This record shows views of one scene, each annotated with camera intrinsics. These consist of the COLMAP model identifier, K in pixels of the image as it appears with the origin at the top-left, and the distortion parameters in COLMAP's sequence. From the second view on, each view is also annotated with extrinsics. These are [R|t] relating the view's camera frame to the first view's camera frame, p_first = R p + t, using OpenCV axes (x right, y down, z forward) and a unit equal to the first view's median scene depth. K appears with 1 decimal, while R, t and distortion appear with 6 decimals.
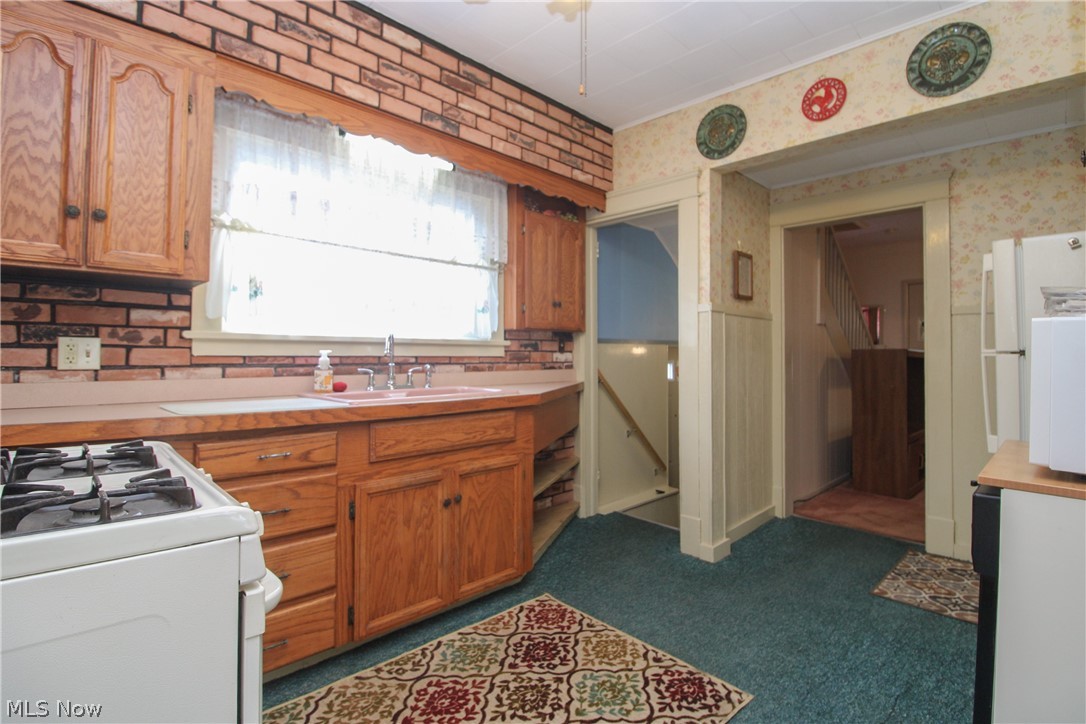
lens RADIAL K [[514.1, 0, 540.0], [0, 514.1, 348.1], [0, 0, 1]] dist [-0.003586, -0.009828]
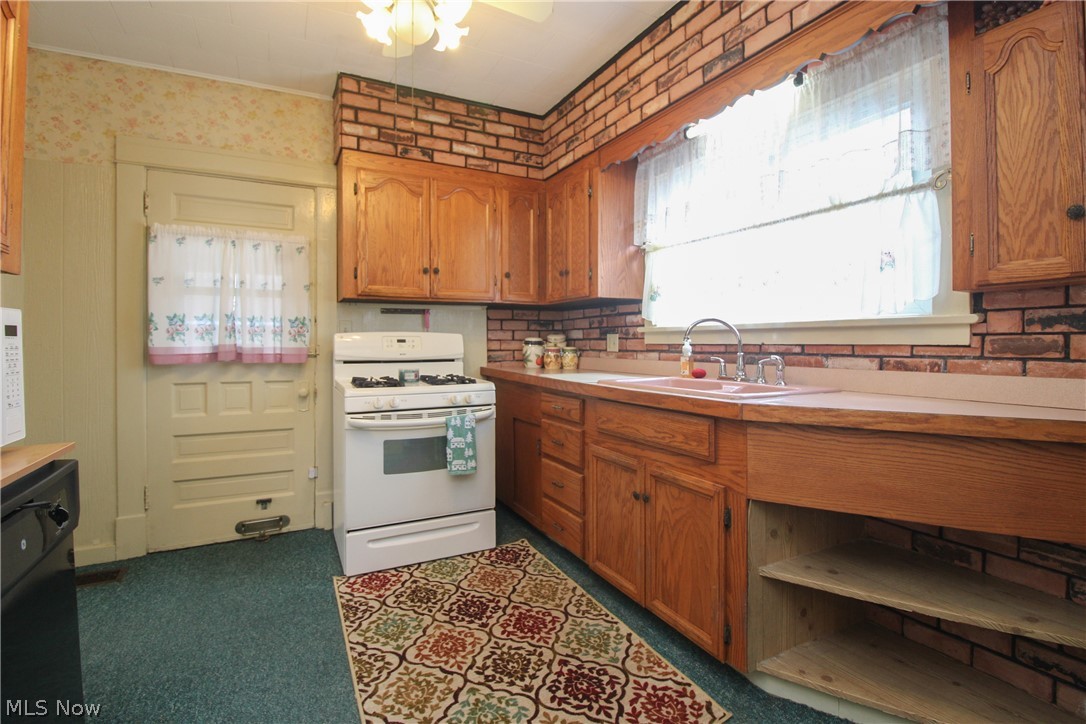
lens RADIAL K [[514.1, 0, 560.7], [0, 514.1, 347.5], [0, 0, 1]] dist [-0.003586, -0.009828]
pose [[-0.261825, 0.003856, -0.965108, 0.822795], [0.012005, 0.999928, 0.000738, 0.020646], [0.965041, -0.011393, -0.261852, 1.168329]]
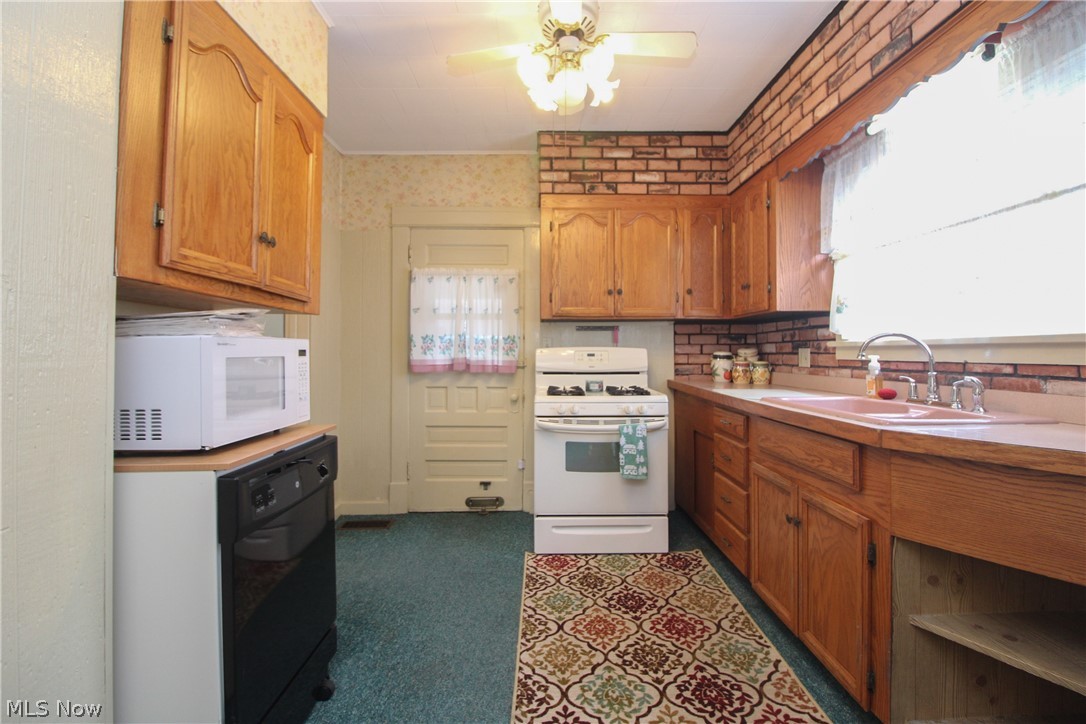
lens RADIAL K [[514.1, 0, 563.4], [0, 514.1, 348.6], [0, 0, 1]] dist [-0.003586, -0.009828]
pose [[-0.660768, -0.011922, -0.750495, 0.826669], [0.004411, 0.999795, -0.019765, 0.009183], [0.750577, -0.016371, -0.660580, 1.371230]]
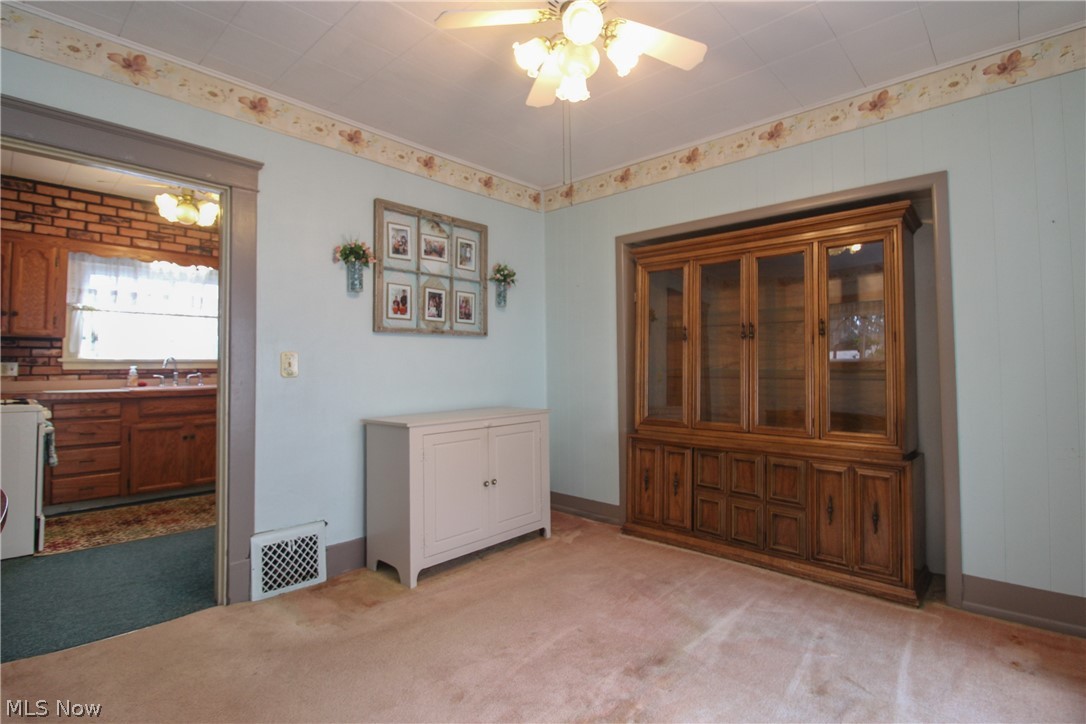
lens RADIAL K [[514.1, 0, 530.4], [0, 514.1, 348.3], [0, 0, 1]] dist [-0.003586, -0.009828]
pose [[0.999074, -0.007715, 0.042338, 1.210525], [0.008426, 0.999826, -0.016647, -0.023204], [-0.042203, 0.016988, 0.998965, -1.237462]]
